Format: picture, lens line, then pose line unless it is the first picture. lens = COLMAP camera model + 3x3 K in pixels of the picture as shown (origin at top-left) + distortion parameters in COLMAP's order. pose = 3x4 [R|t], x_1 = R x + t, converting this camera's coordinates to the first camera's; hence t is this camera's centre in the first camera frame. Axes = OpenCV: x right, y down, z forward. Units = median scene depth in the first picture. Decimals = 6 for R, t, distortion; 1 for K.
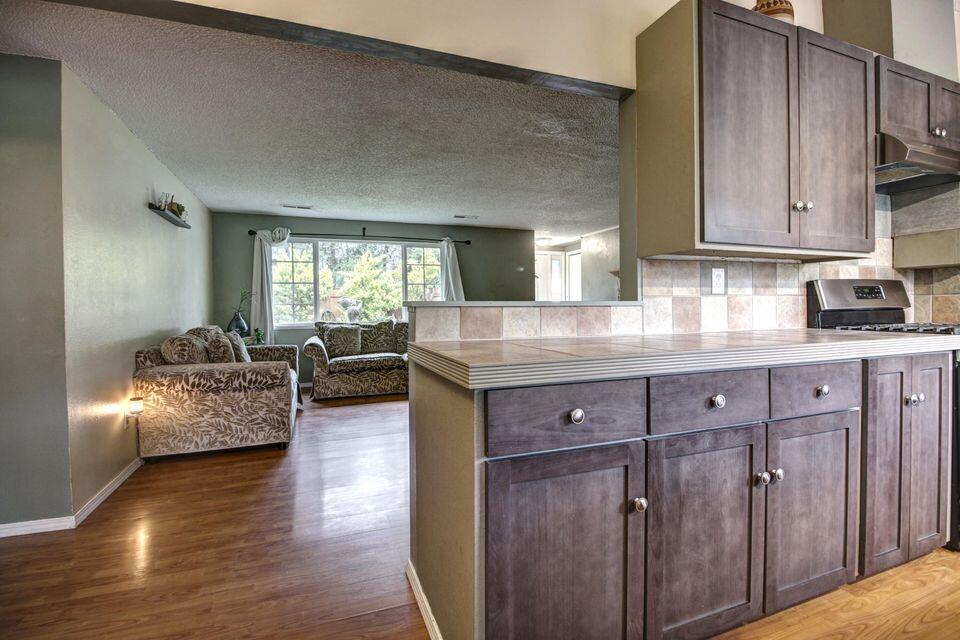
lens RADIAL K [[445.3, 0, 481.3], [0, 445.3, 315.4], [0, 0, 1]] dist [-0.000385, -0.012020]
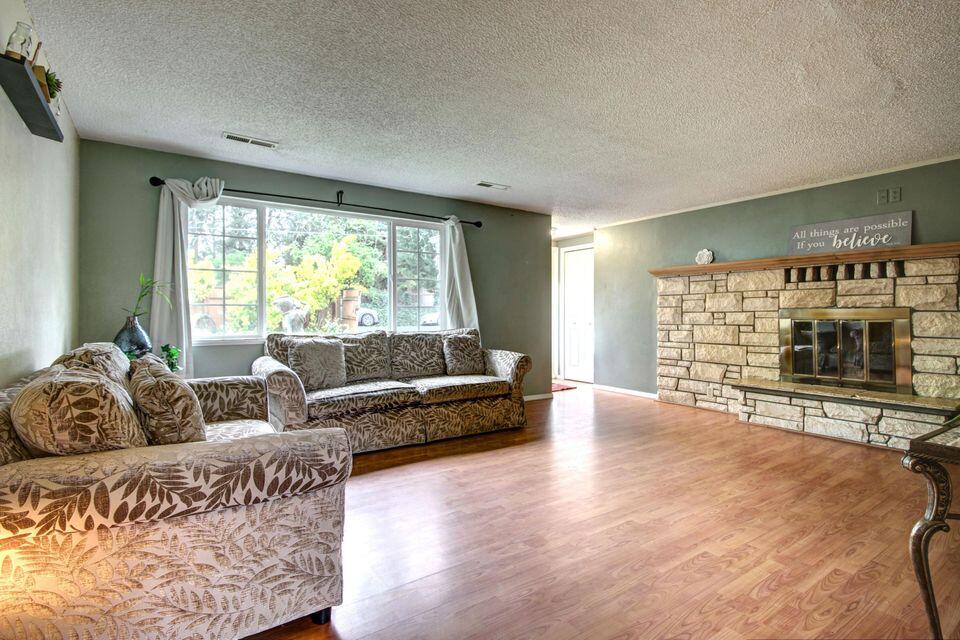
lens RADIAL K [[474.1, 0, 485.2], [0, 474.1, 316.3], [0, 0, 1]] dist [0.001566, -0.011106]
pose [[0.970872, 0.010503, 0.239367, -0.259806], [-0.006975, 0.999854, -0.015584, -0.001694], [-0.239496, 0.013461, 0.970804, 0.314352]]
